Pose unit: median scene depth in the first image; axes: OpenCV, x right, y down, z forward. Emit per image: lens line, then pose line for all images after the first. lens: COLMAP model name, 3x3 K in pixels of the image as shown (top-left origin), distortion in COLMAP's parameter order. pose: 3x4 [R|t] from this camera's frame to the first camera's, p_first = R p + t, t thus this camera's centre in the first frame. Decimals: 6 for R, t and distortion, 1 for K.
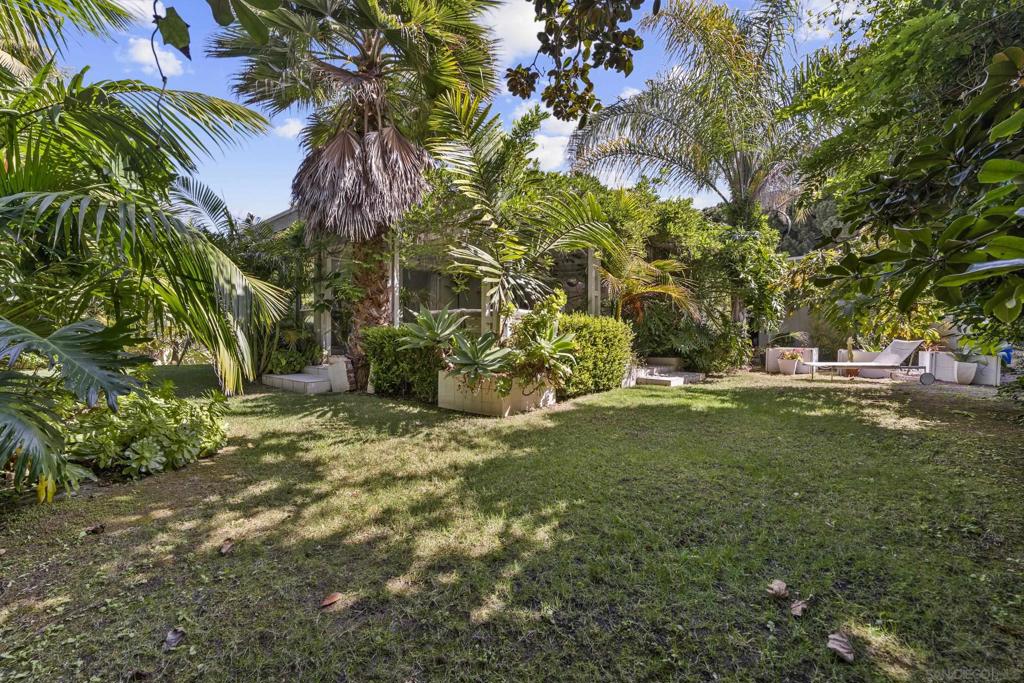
lens RADIAL K [[415.1, 0, 511.1], [0, 415.1, 342.1], [0, 0, 1]] dist [-0.003301, -0.000133]
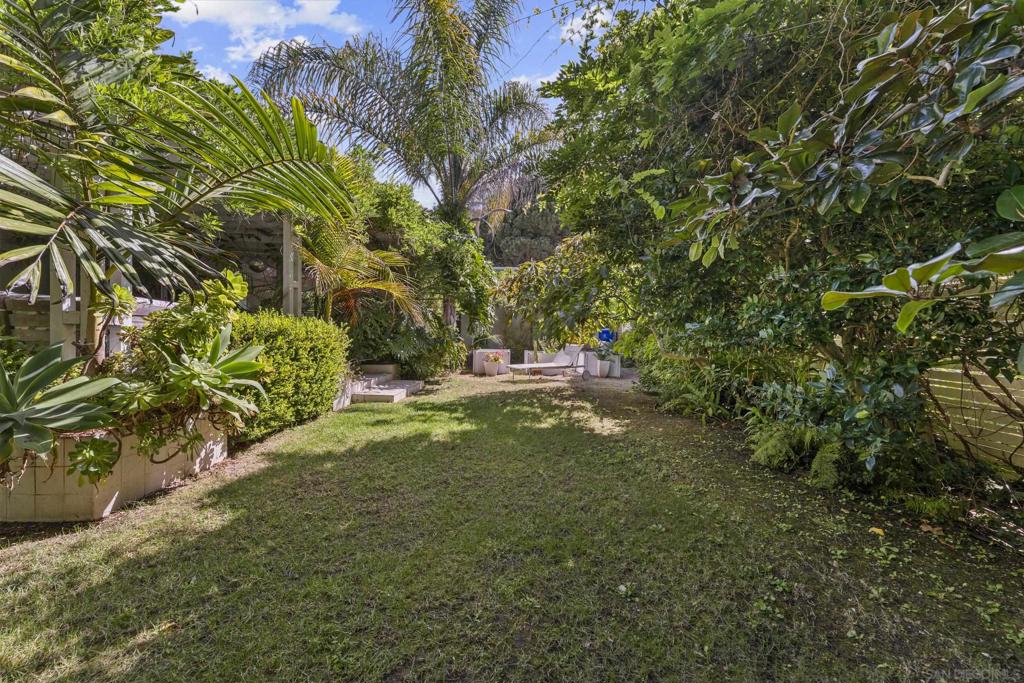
lens RADIAL K [[415.1, 0, 511.8], [0, 415.1, 343.5], [0, 0, 1]] dist [-0.003301, -0.000133]
pose [[0.766478, -0.005327, 0.642249, 0.033801], [-0.002189, 0.999938, 0.010906, -0.026642], [-0.642267, -0.009765, 0.766419, 0.240625]]
